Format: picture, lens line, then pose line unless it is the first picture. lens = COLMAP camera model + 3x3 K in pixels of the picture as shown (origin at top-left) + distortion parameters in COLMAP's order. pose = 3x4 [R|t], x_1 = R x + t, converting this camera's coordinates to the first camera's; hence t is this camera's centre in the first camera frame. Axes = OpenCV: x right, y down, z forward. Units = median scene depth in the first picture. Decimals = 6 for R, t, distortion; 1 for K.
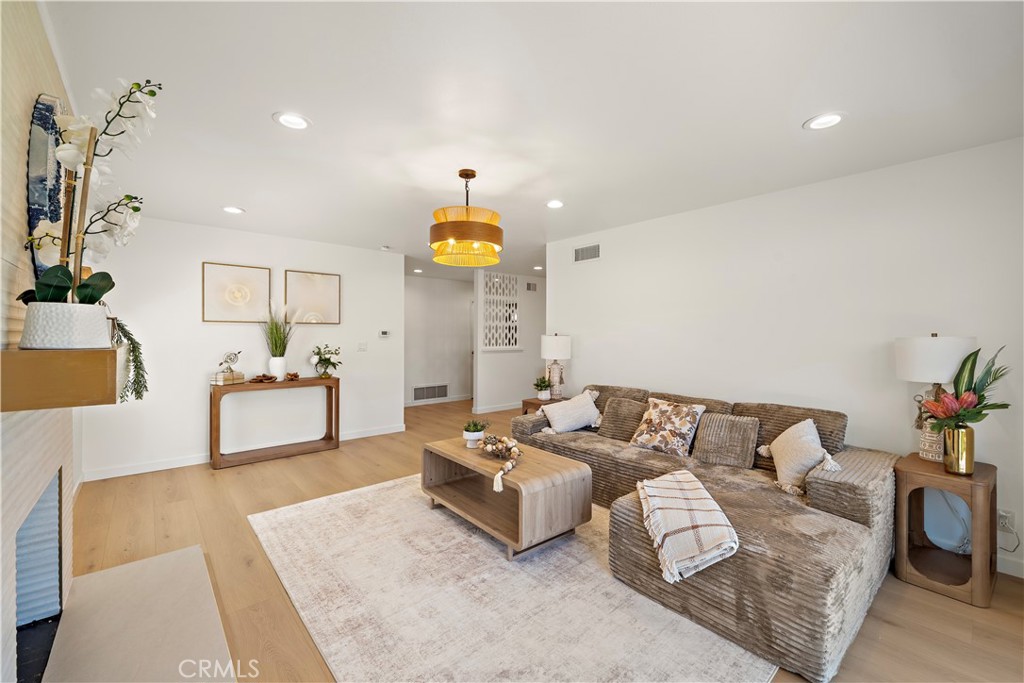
lens RADIAL K [[417.6, 0, 489.7], [0, 417.6, 333.7], [0, 0, 1]] dist [0.049997, -0.000026]
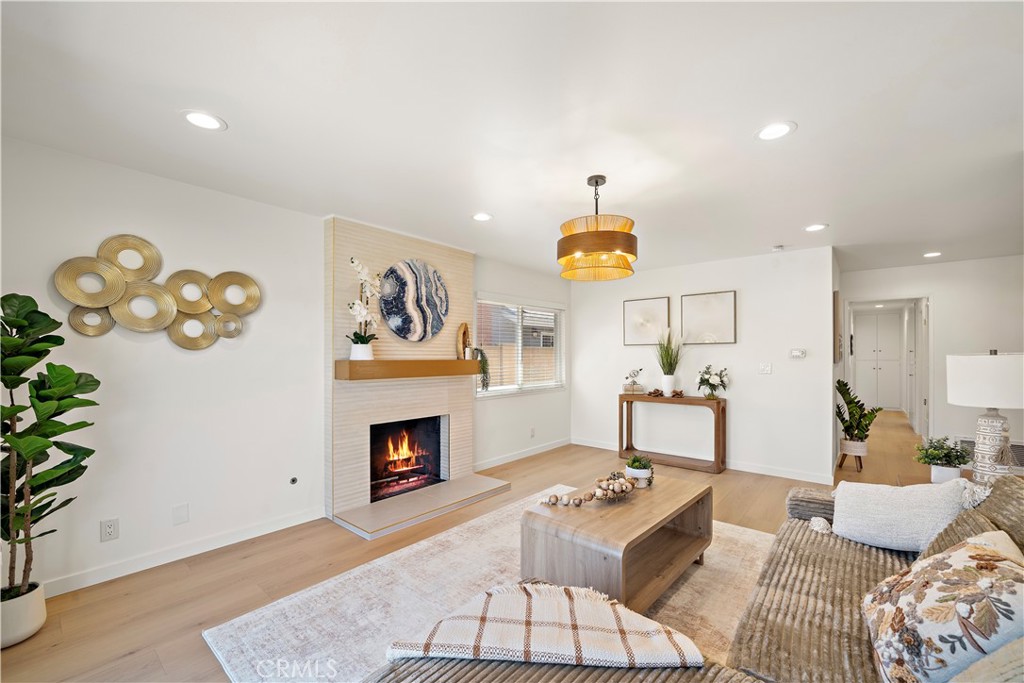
lens RADIAL K [[403.3, 0, 513.3], [0, 403.3, 349.7], [0, 0, 1]] dist [-0.001275, -0.000056]
pose [[0.190830, -0.015027, -0.981508, 0.496963], [0.002852, 0.999887, -0.014754, 0.002645], [0.981619, 0.000016, 0.190852, 0.416251]]
